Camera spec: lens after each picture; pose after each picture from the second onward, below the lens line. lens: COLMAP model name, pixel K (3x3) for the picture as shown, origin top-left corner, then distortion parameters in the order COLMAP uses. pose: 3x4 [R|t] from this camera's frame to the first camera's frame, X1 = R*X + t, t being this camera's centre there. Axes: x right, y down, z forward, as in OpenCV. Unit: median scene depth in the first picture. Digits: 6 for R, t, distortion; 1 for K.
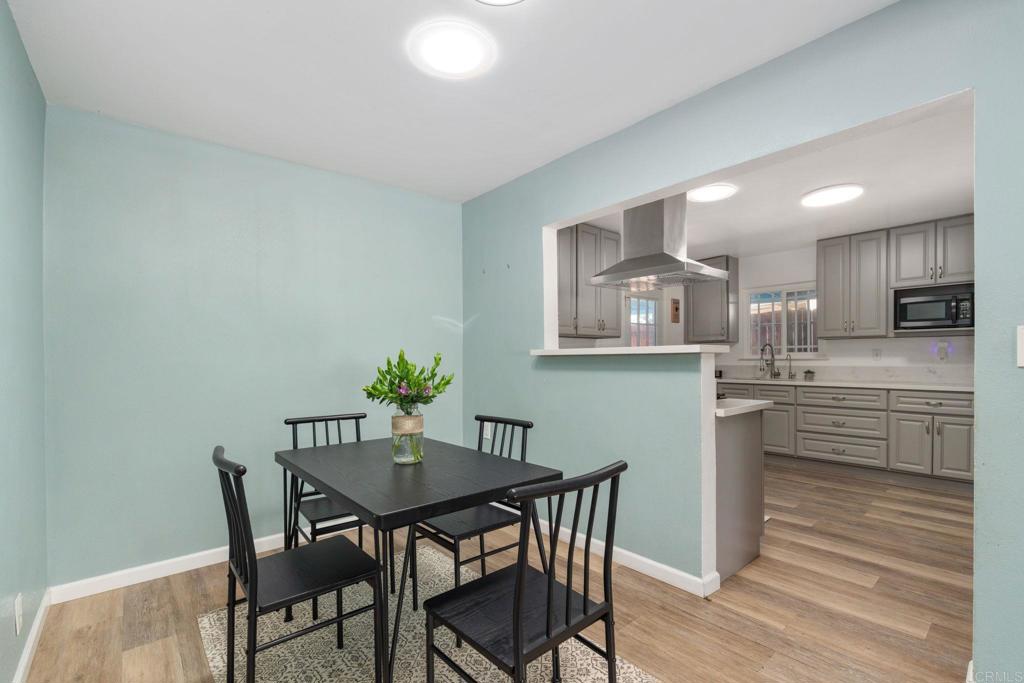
lens RADIAL K [[423.4, 0, 511.4], [0, 423.4, 364.3], [0, 0, 1]] dist [-0.000664, -0.000069]
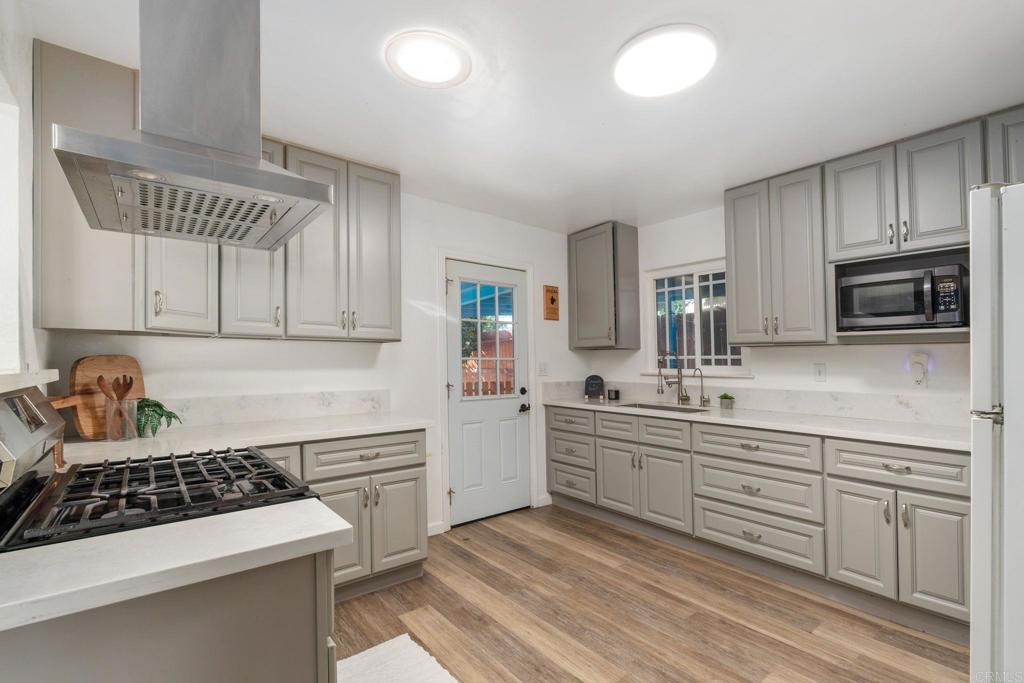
lens RADIAL K [[450.0, 0, 508.6], [0, 450.0, 348.1], [0, 0, 1]] dist [-0.007803, 0.000021]
pose [[0.999936, 0.007968, -0.008005, 0.454647], [-0.008315, 0.998983, -0.044322, -0.027265], [0.007644, 0.044386, 0.998985, 0.376058]]
